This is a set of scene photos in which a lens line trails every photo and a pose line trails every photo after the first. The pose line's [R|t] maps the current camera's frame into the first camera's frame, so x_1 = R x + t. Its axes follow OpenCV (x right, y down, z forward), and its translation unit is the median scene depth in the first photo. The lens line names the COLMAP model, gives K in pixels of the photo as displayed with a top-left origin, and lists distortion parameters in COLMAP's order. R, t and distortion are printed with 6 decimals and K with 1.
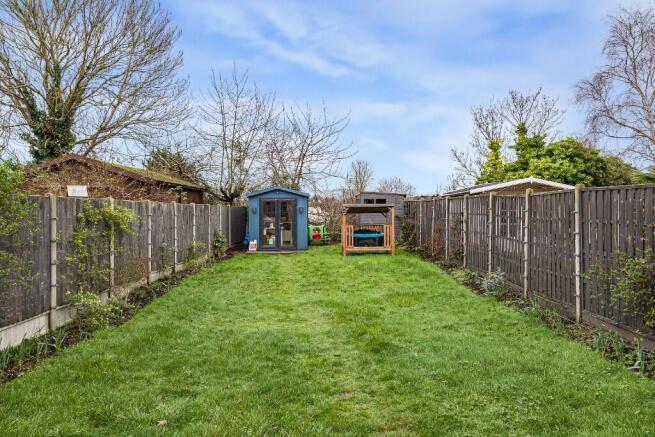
lens RADIAL K [[489.7, 0, 326.0], [0, 489.7, 202.8], [0, 0, 1]] dist [0.006659, 0.009449]
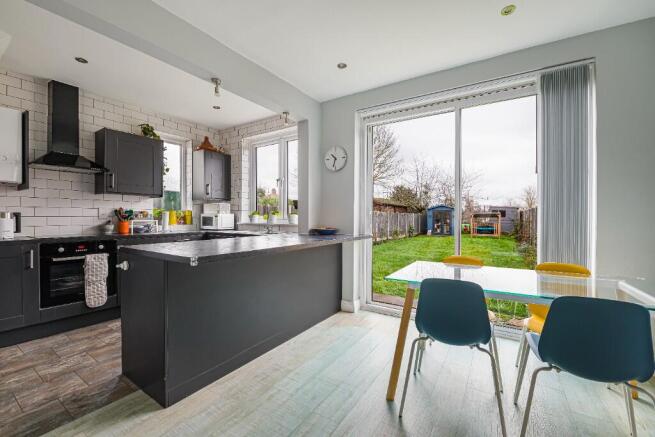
lens RADIAL K [[275.9, 0, 333.0], [0, 275.9, 216.8], [0, 0, 1]] dist [-0.004007, -0.000099]
pose [[0.832838, 0.005774, -0.553487, 0.169657], [0.000658, 0.999935, 0.011421, 0.005026], [0.553517, -0.009876, 0.832779, -0.245322]]
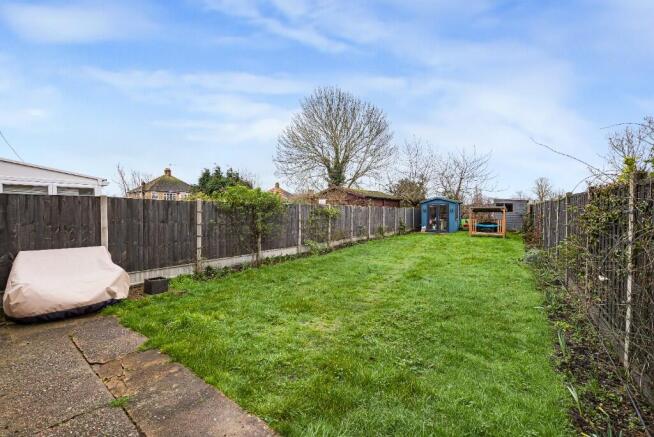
lens RADIAL K [[266.1, 0, 336.9], [0, 266.1, 213.1], [0, 0, 1]] dist [-0.002342, -0.000747]
pose [[0.813378, 0.011059, -0.581630, 0.175007], [0.002526, 0.999743, 0.022541, 0.002100], [0.581730, -0.019804, 0.813141, -0.025147]]
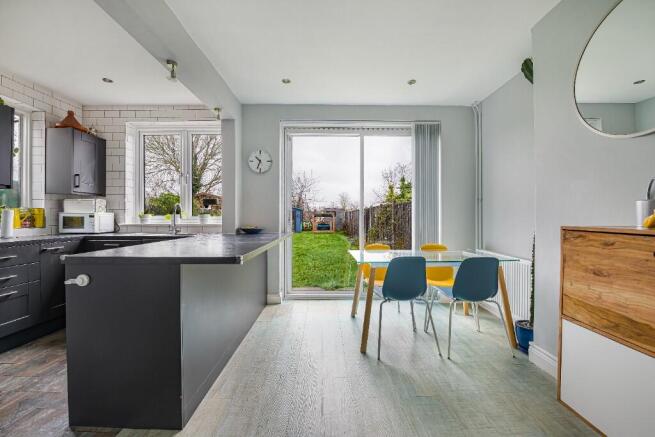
lens RADIAL K [[266.5, 0, 329.3], [0, 266.5, 214.7], [0, 0, 1]] dist [-0.002342, -0.000747]
pose [[0.999918, 0.002583, -0.012513, 0.116032], [-0.002538, 0.999990, 0.003625, 0.005207], [0.012522, -0.003593, 0.999915, -0.280265]]
